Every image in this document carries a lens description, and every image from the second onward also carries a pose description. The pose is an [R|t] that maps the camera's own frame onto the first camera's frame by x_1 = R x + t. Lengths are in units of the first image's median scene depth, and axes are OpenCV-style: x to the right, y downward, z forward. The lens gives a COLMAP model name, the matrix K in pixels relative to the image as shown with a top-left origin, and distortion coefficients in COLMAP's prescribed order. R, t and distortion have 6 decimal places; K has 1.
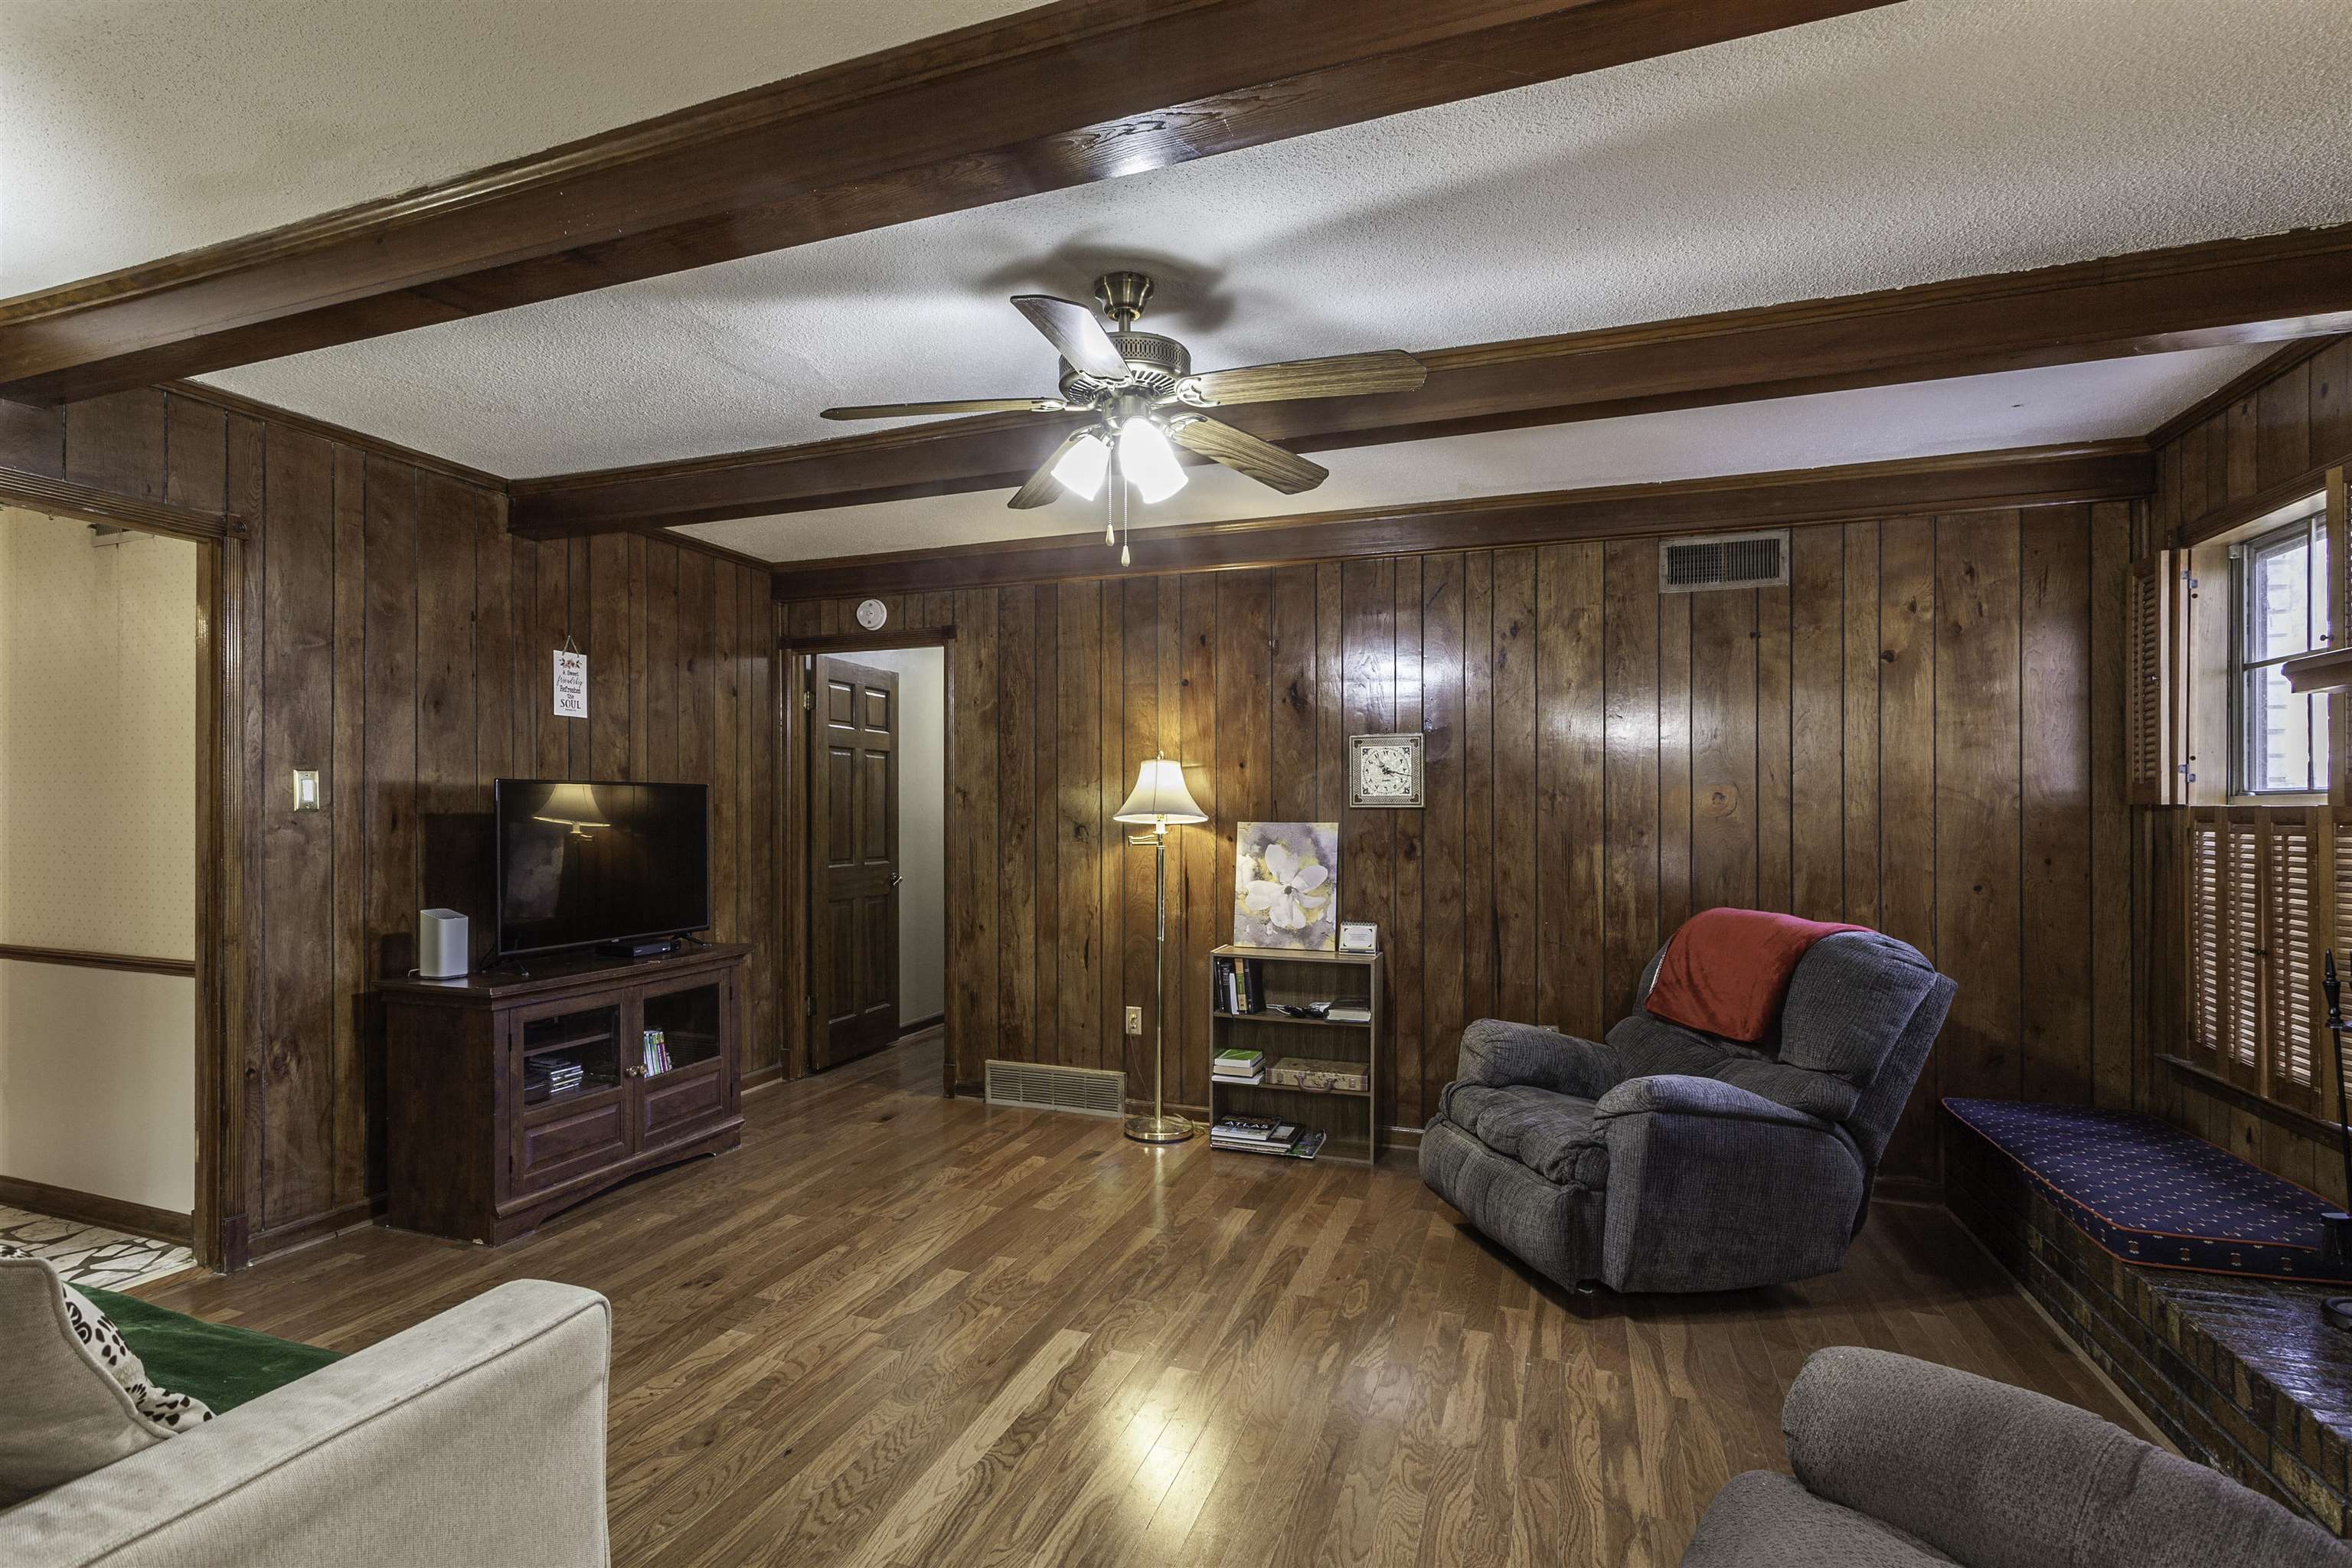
lens RADIAL K [[1164.7, 0, 1079.9], [0, 1164.7, 808.1], [0, 0, 1]] dist [0.001422, 0.000064]
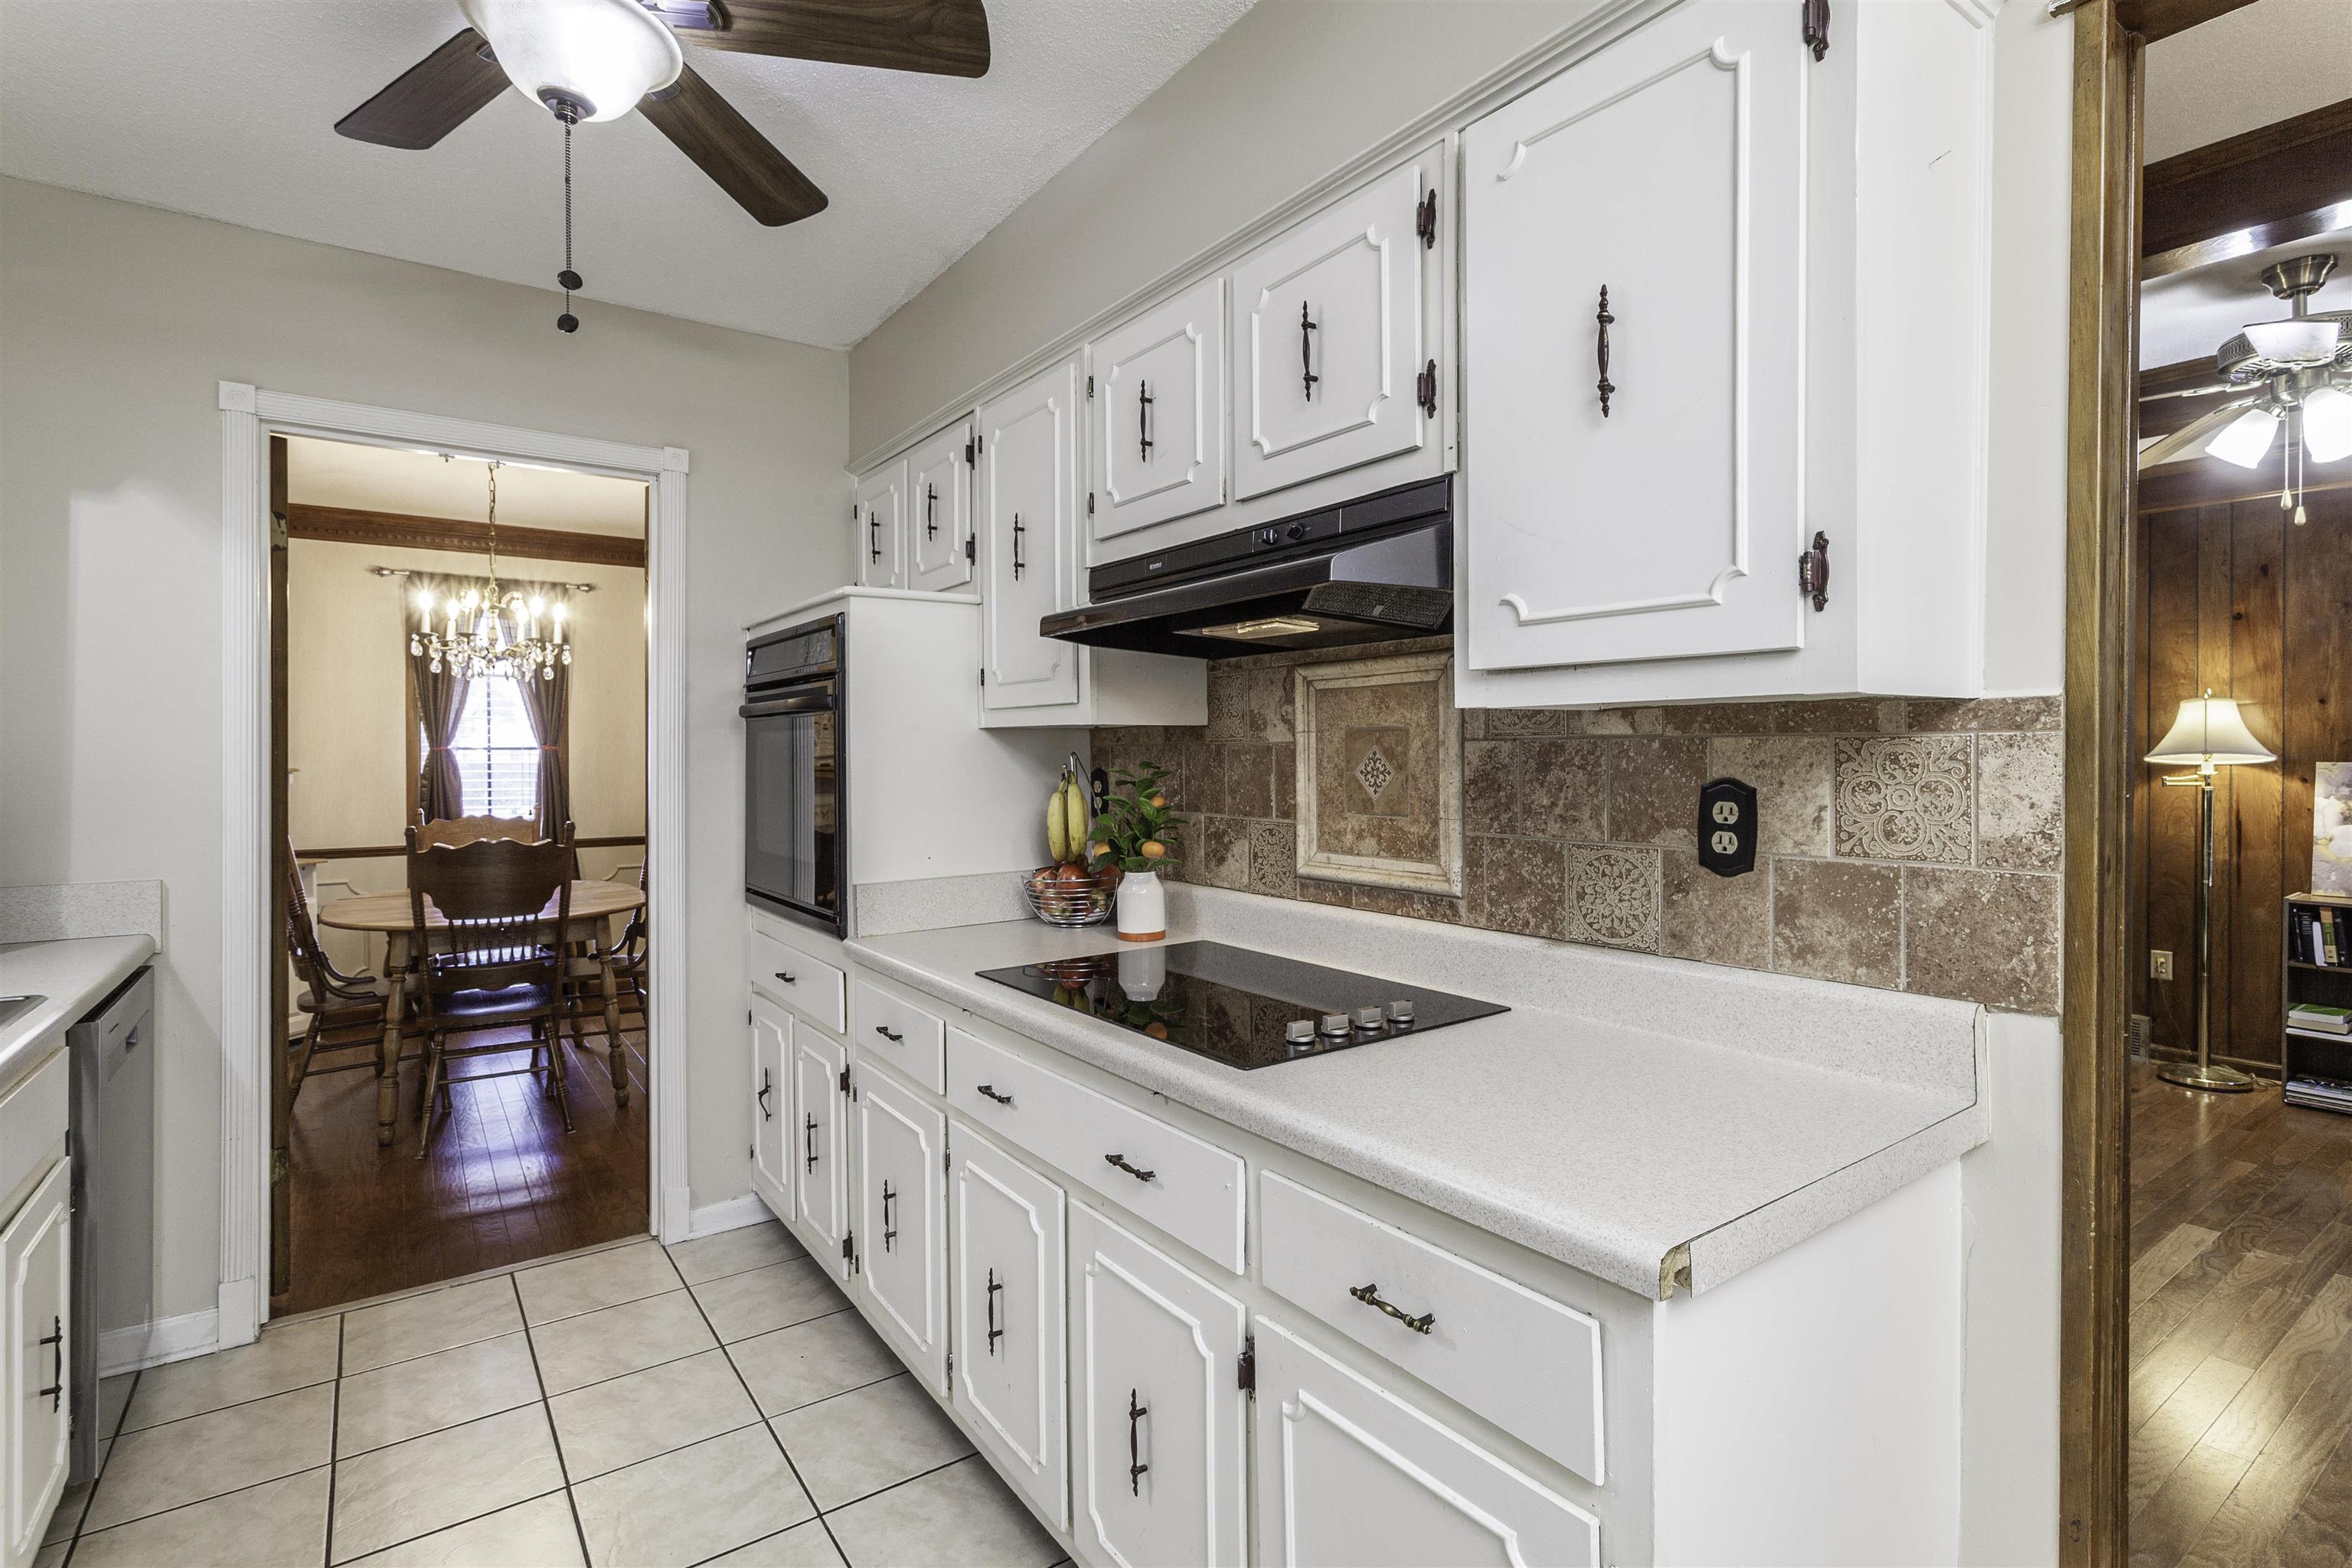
lens RADIAL K [[1116.8, 0, 1171.5], [0, 1116.8, 767.0], [0, 0, 1]] dist [0.000503, 0.000064]
pose [[0.846012, -0.000138, -0.533164, -0.163698], [0.007124, 0.999914, 0.011045, -0.000493], [0.533117, -0.013142, 0.845940, -0.247647]]
